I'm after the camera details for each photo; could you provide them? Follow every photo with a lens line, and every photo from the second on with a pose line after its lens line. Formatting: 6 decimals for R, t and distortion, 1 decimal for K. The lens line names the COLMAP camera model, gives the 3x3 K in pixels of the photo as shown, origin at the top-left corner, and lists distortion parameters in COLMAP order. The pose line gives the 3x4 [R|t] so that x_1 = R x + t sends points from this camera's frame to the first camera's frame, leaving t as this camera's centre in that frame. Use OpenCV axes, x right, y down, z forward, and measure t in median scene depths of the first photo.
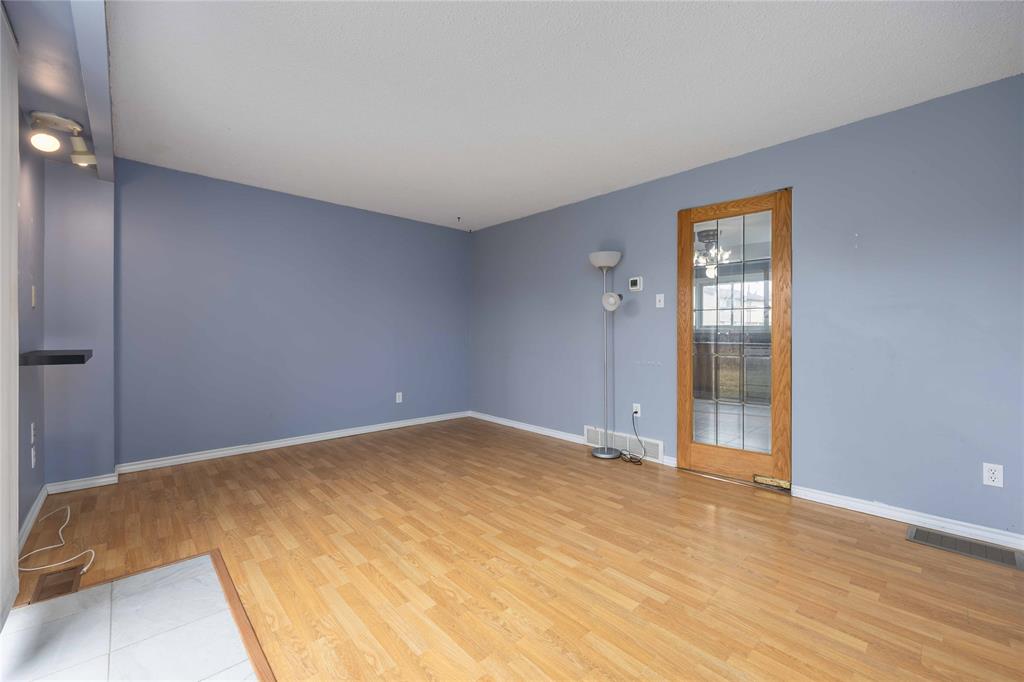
lens RADIAL K [[402.4, 0, 518.3], [0, 402.4, 335.7], [0, 0, 1]] dist [-0.000747, -0.000018]
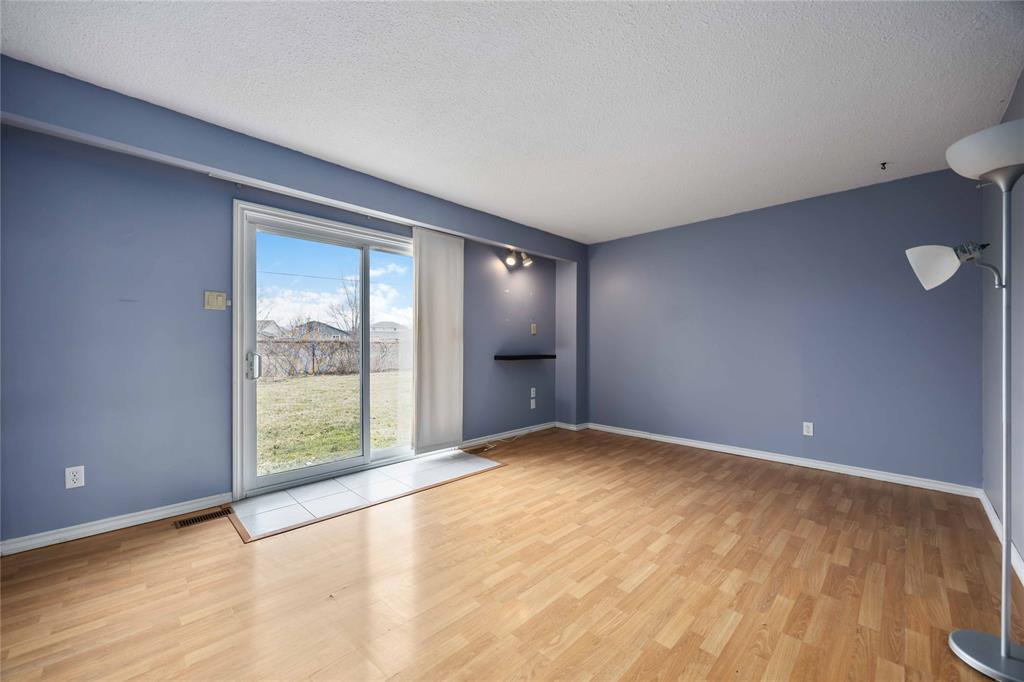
lens RADIAL K [[397.2, 0, 519.6], [0, 397.2, 338.8], [0, 0, 1]] dist [0.000381, -0.000060]
pose [[0.036041, -0.024290, -0.999055, 0.811097], [-0.002756, 0.999698, -0.024406, 0.006413], [0.999346, 0.003633, 0.035963, 0.762535]]
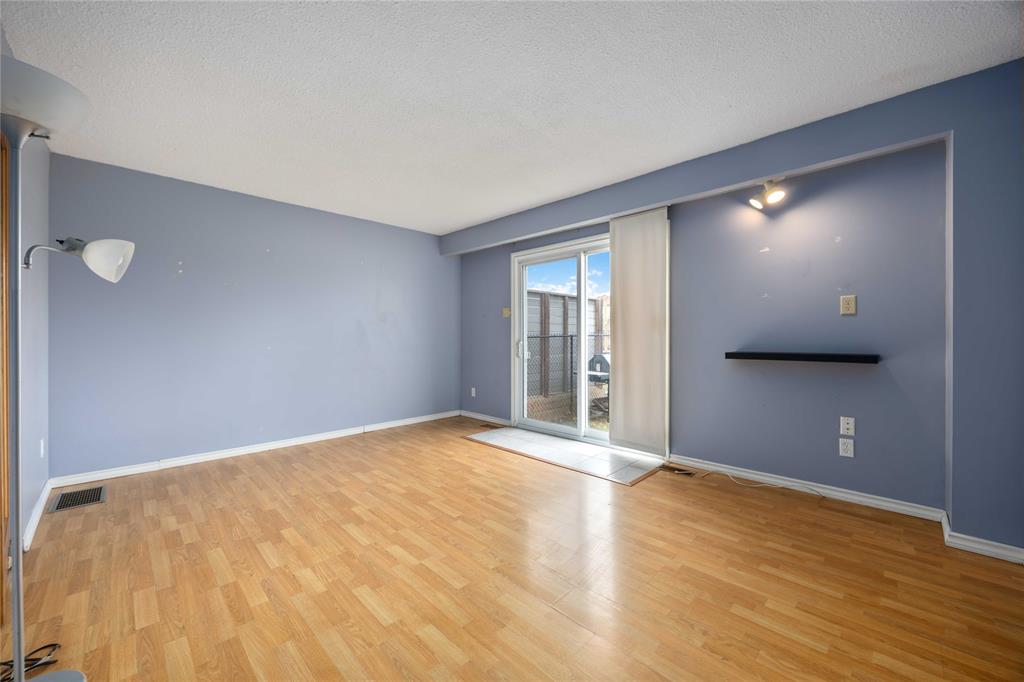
lens RADIAL K [[394.9, 0, 515.6], [0, 394.9, 336.5], [0, 0, 1]] dist [0.000134, 0.000296]
pose [[-0.999708, -0.001467, -0.024100, -0.233481], [-0.001530, 0.999995, 0.002599, -0.008886], [0.024096, 0.002635, -0.999706, 1.867436]]
